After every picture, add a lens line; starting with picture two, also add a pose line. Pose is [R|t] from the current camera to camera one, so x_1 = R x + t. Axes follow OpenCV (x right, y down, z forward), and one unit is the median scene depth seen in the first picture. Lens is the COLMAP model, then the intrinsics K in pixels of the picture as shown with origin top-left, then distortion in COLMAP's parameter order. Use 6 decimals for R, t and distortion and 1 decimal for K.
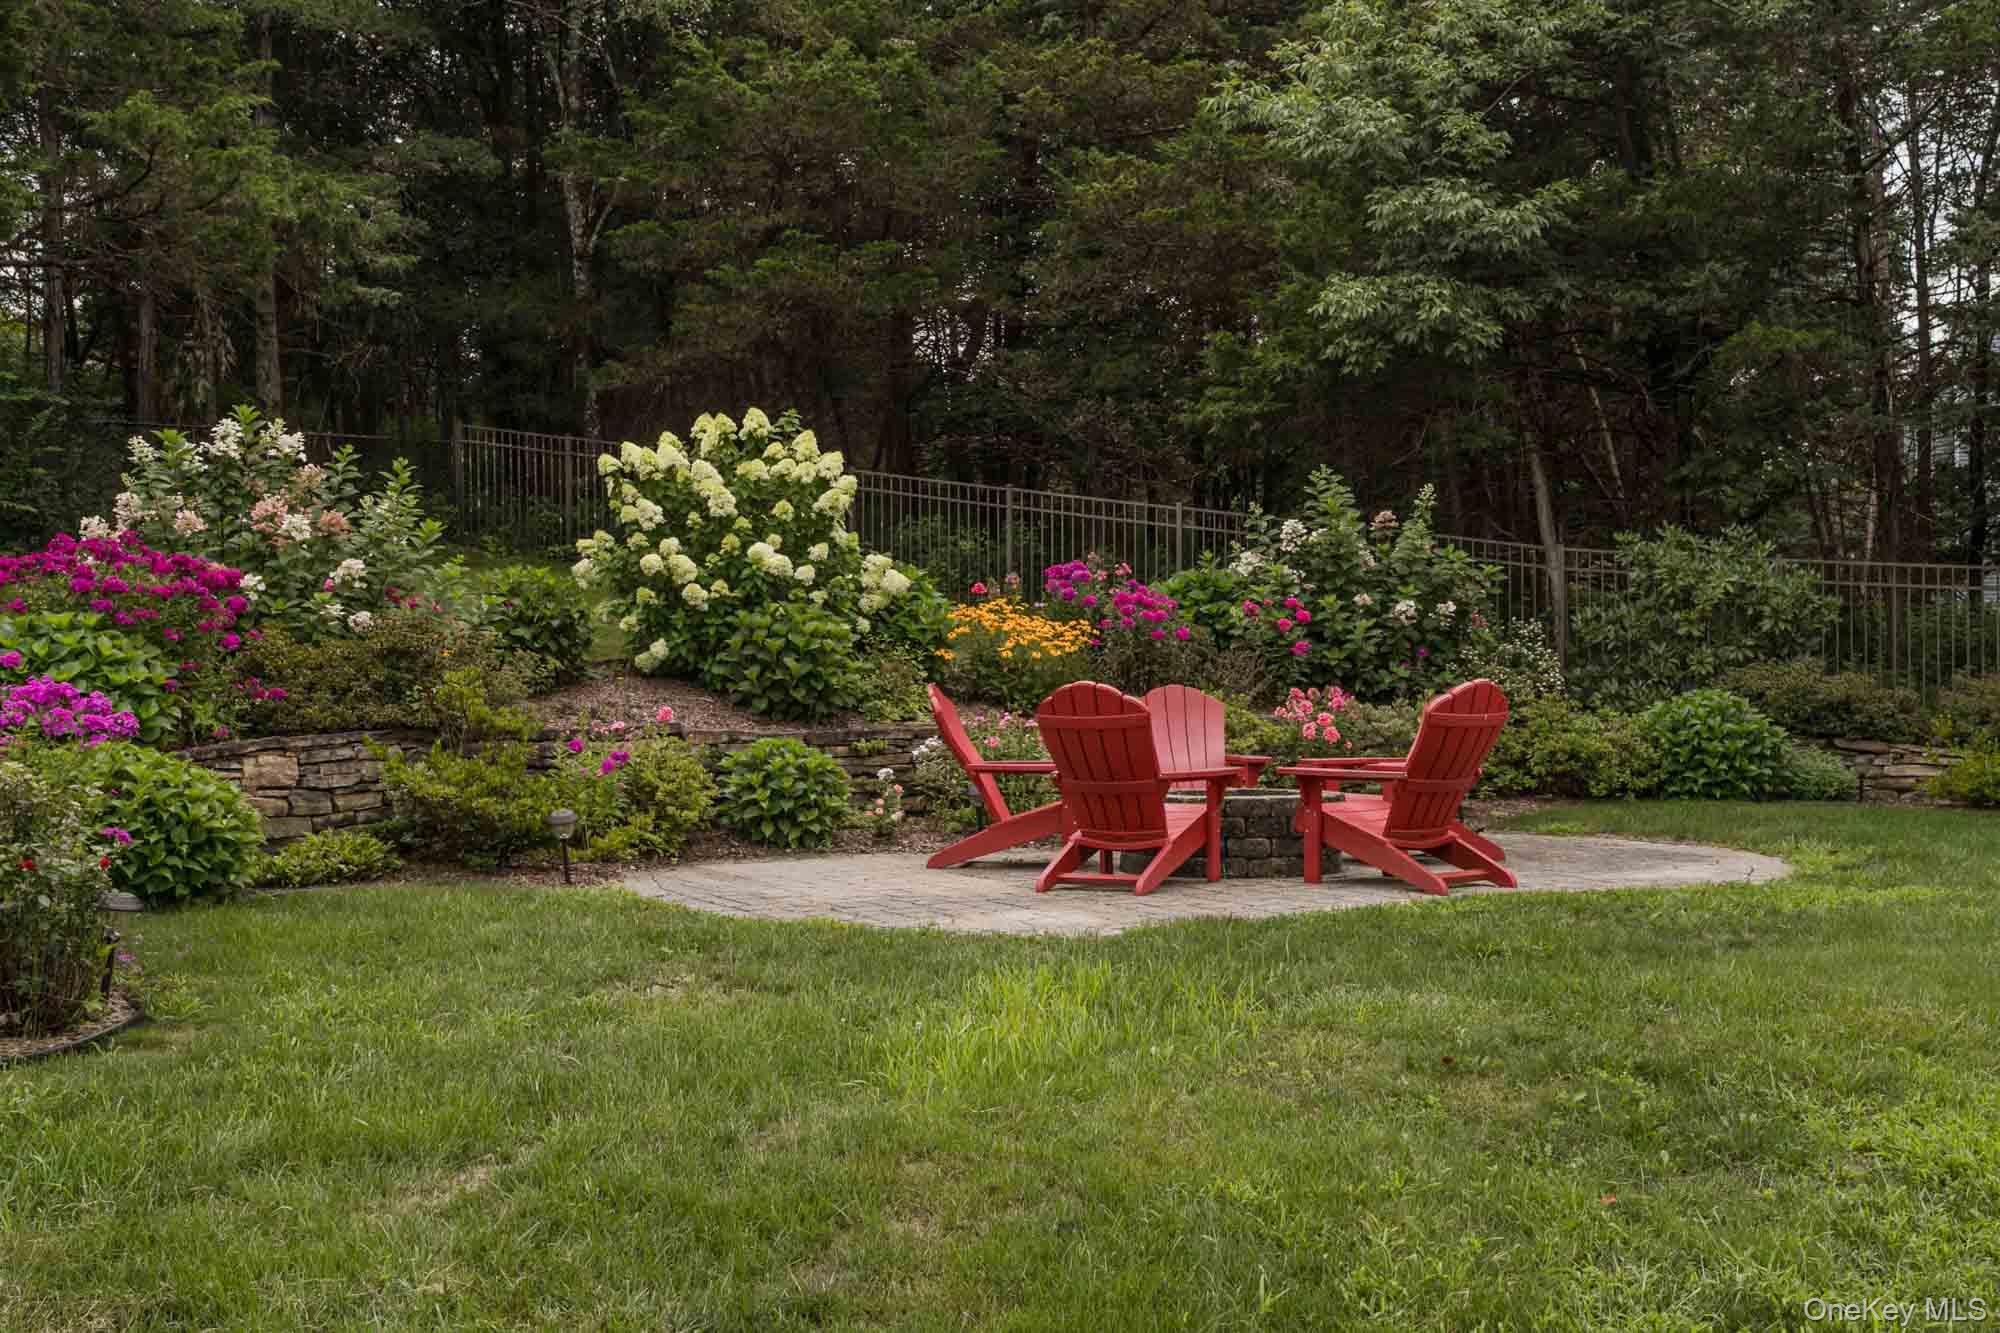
lens RADIAL K [[2165.4, 0, 998.8], [0, 2165.4, 666.1], [0, 0, 1]] dist [0.001353, 0.000000]
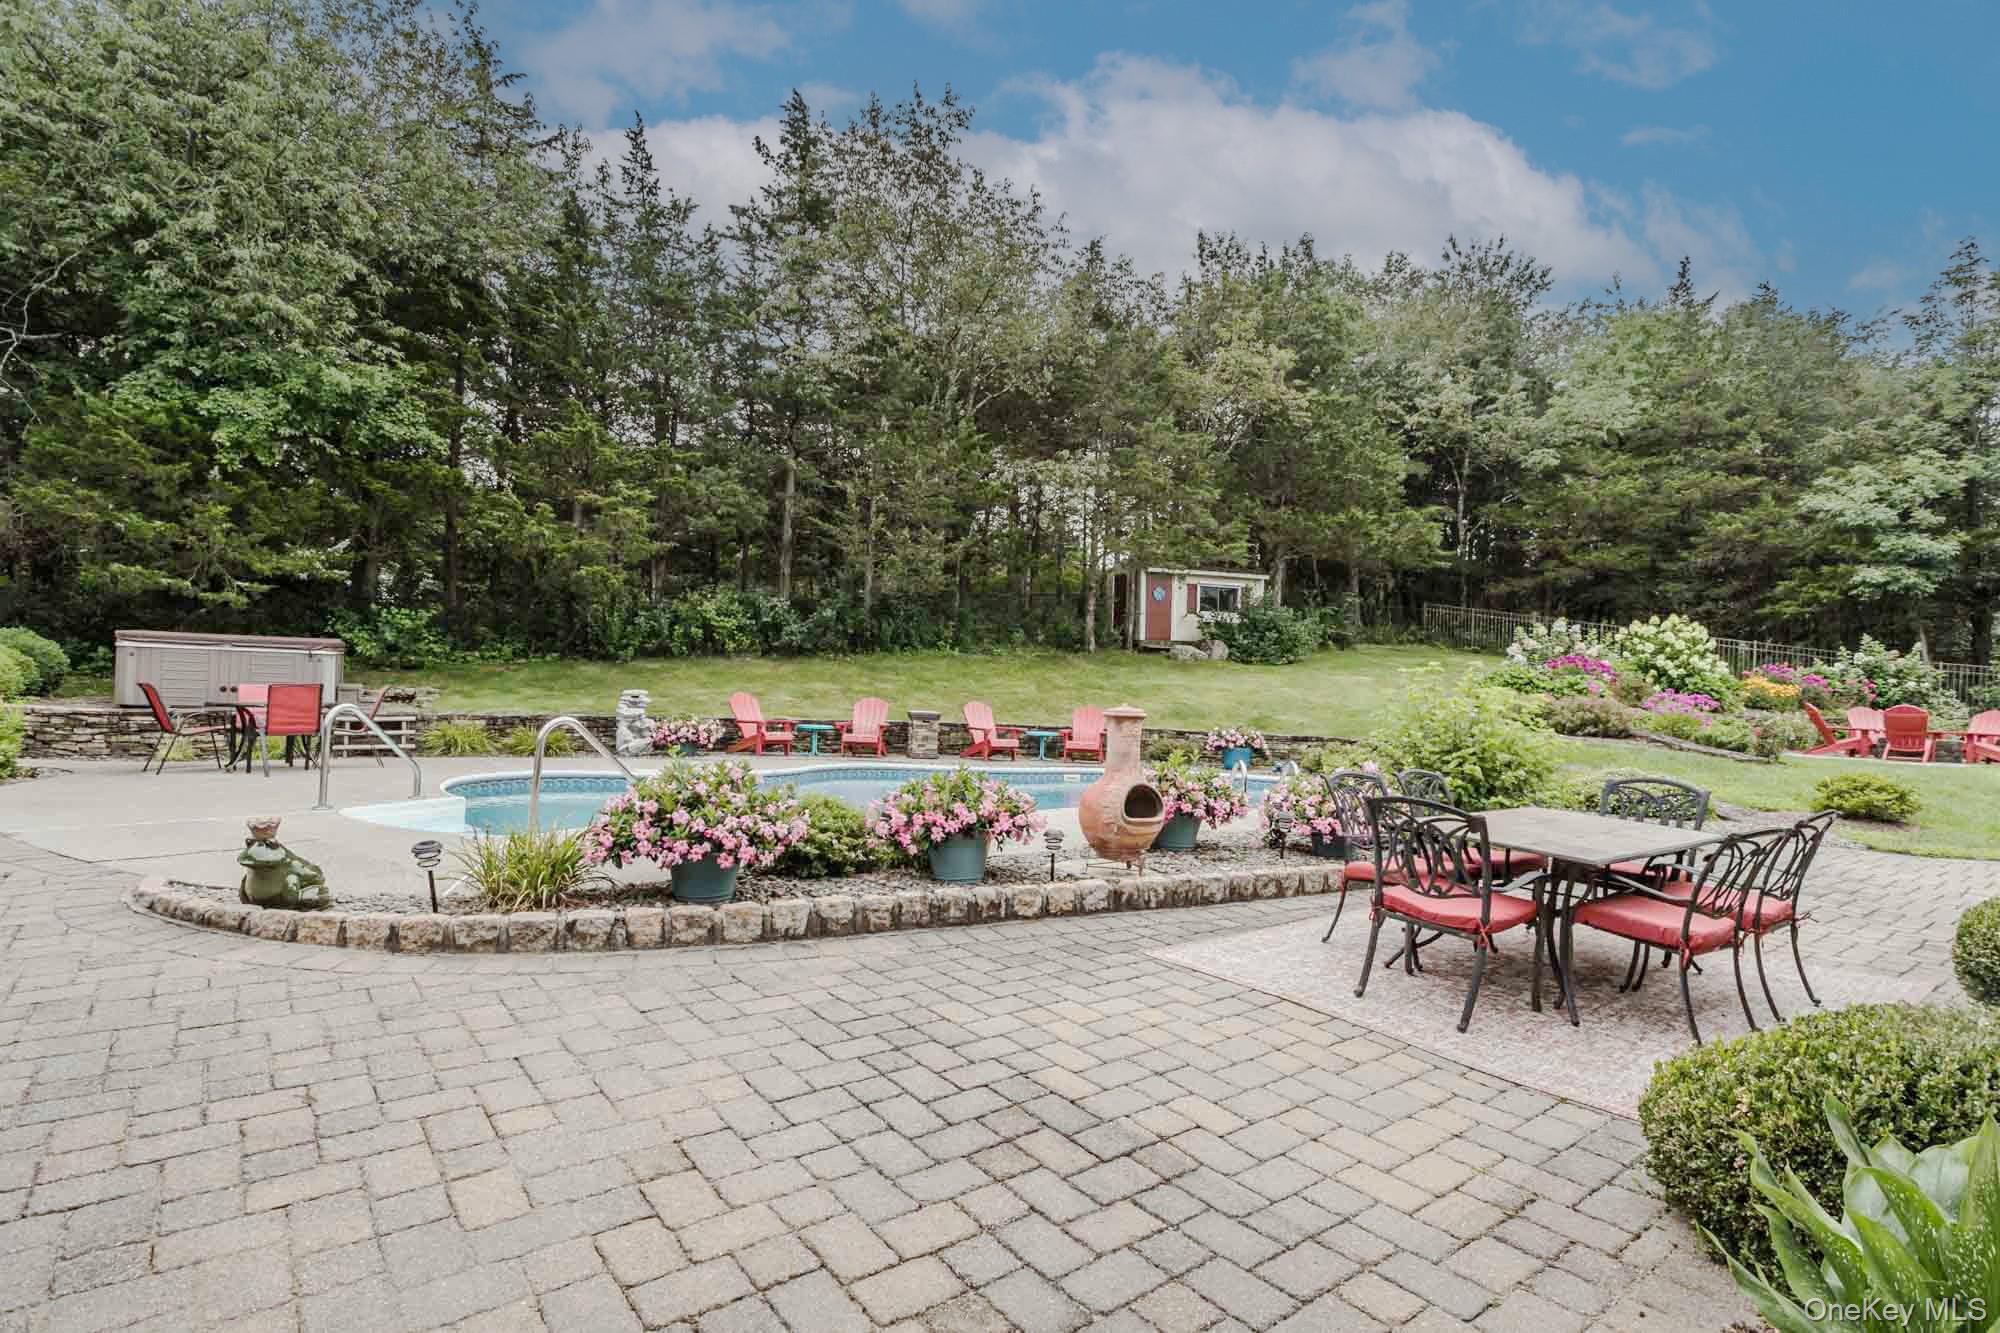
lens RADIAL K [[999.6, 0, 1003.7], [0, 999.6, 670.6], [0, 0, 1]] dist [0.000274, 0.002409]
pose [[0.936326, 0.039880, -0.348859, -0.480244], [-0.043899, 0.999029, -0.003620, 0.012946], [0.348377, 0.018704, 0.937168, -0.691328]]
